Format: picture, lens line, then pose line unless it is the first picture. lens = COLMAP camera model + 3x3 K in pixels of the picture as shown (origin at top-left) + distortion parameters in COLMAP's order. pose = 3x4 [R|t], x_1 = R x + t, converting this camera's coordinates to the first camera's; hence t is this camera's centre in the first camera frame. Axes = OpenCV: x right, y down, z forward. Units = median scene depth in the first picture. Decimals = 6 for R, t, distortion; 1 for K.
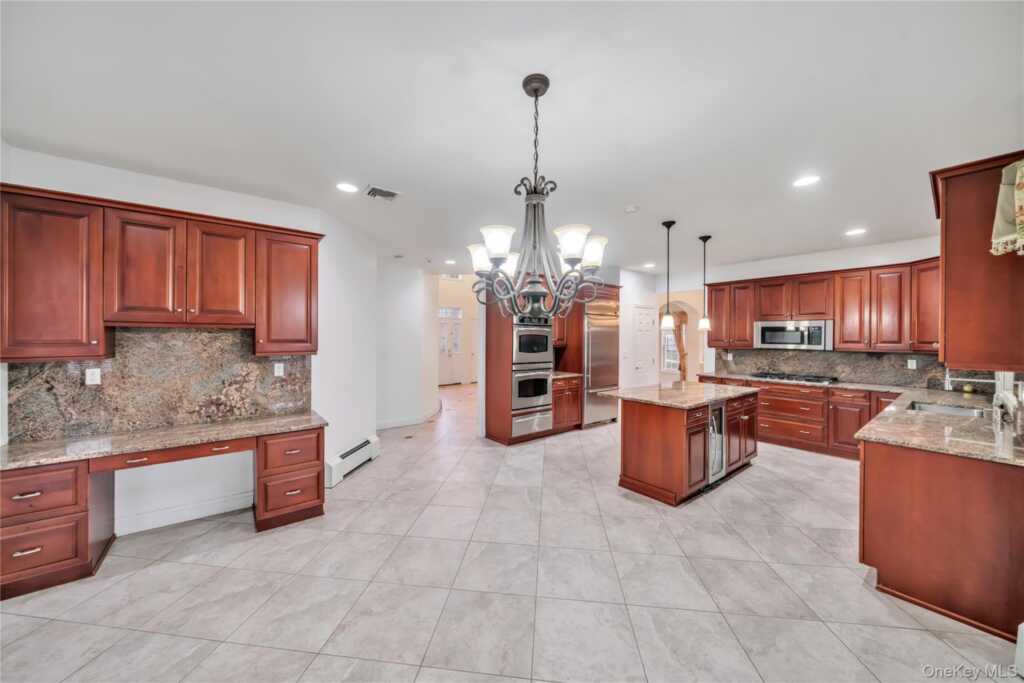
lens RADIAL K [[361.4, 0, 511.0], [0, 361.4, 331.3], [0, 0, 1]] dist [-0.001663, -0.000034]
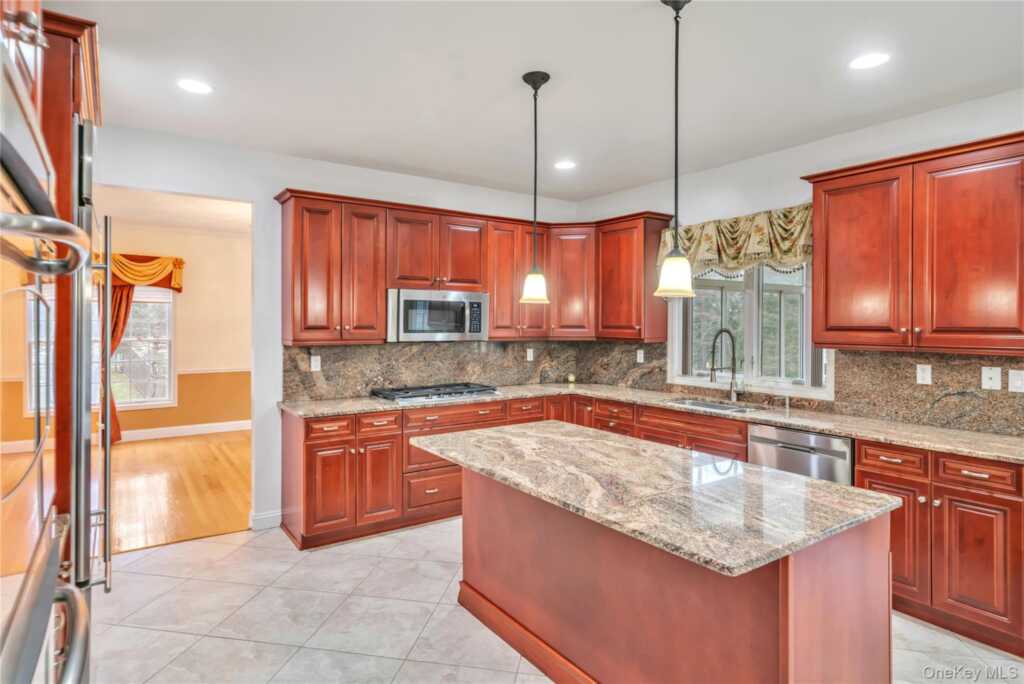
lens RADIAL K [[574.4, 0, 512.0], [0, 574.4, 319.3], [0, 0, 1]] dist [-0.001734, -0.000167]
pose [[0.054268, -0.000065, 0.998526, -0.105141], [-0.017084, 0.999854, 0.000994, 0.013223], [-0.998380, -0.017113, 0.054259, 0.867629]]
